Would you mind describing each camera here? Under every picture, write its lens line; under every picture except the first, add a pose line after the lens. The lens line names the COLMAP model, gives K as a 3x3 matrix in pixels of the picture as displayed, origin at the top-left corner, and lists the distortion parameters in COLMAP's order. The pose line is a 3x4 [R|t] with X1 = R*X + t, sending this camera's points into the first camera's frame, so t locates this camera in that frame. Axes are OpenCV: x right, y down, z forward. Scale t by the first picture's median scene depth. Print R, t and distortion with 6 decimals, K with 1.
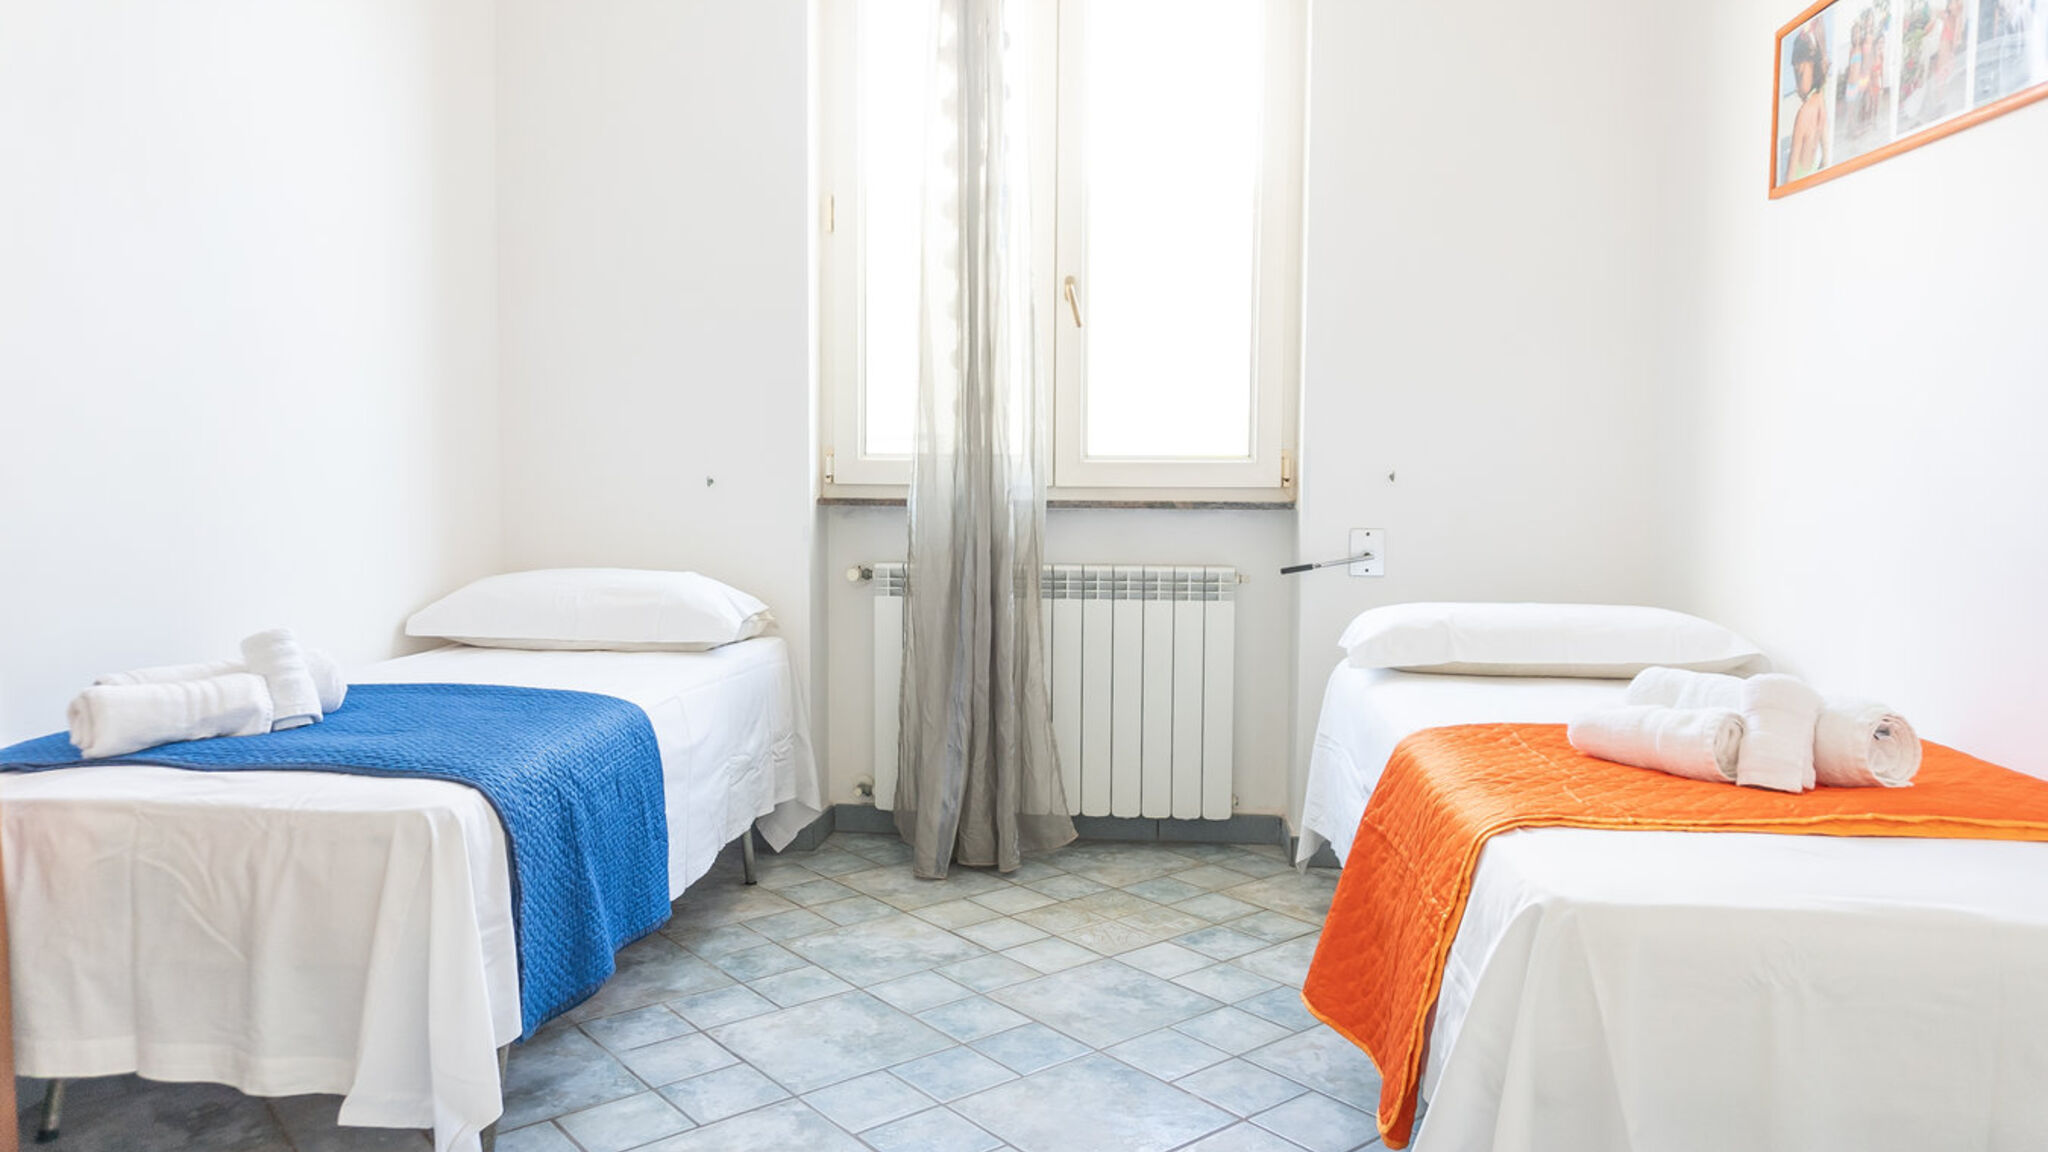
lens RADIAL K [[1381.6, 0, 1019.0], [0, 1381.6, 572.5], [0, 0, 1]] dist [-0.016536, -0.003335]
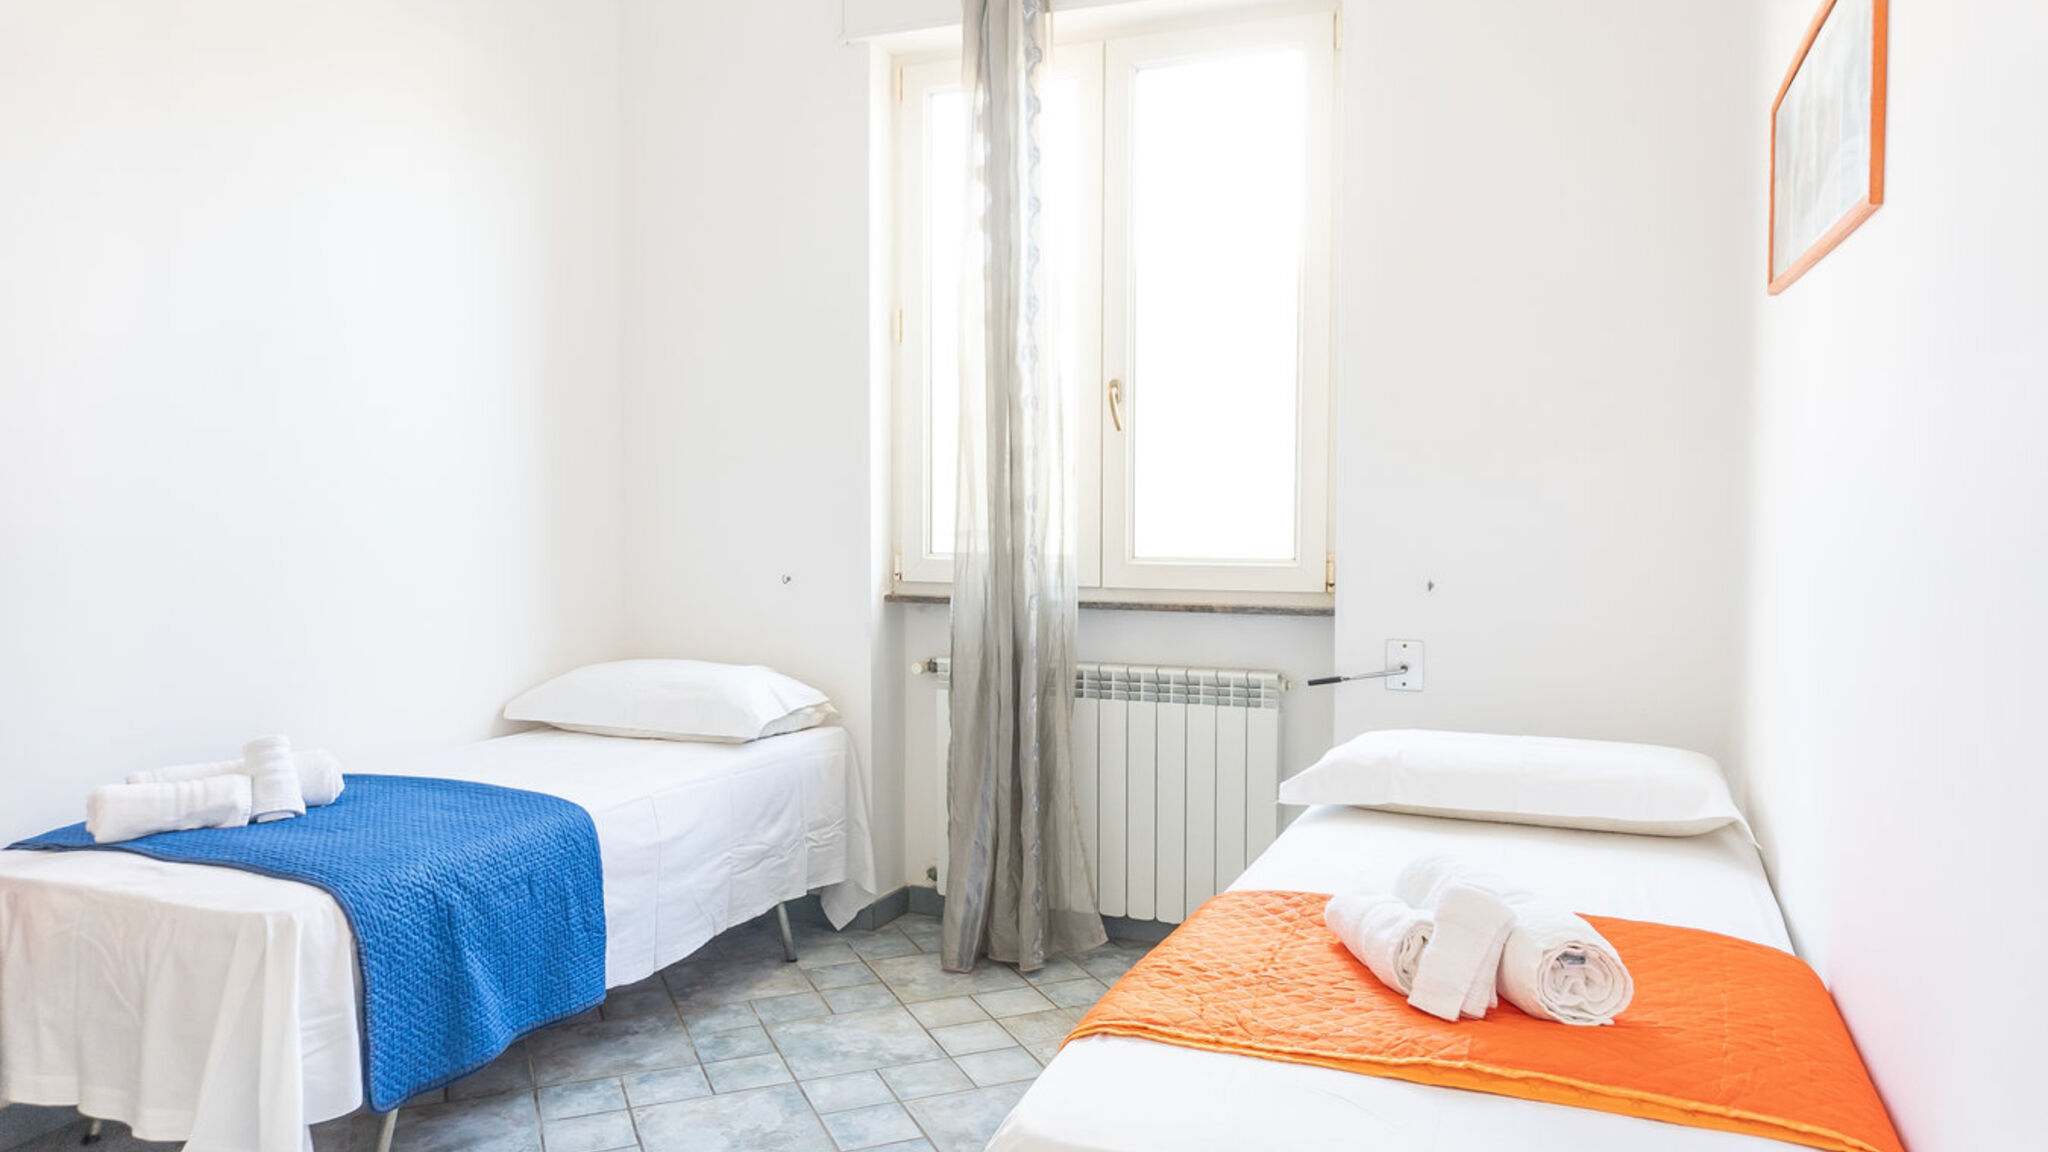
lens RADIAL K [[1381.6, 0, 1011.8], [0, 1381.6, 576.9], [0, 0, 1]] dist [-0.016536, -0.003335]
pose [[0.958128, 0.009423, -0.286184, 0.285183], [-0.014751, 0.999756, -0.016466, -0.059383], [0.285958, 0.019998, 0.958033, 0.020919]]
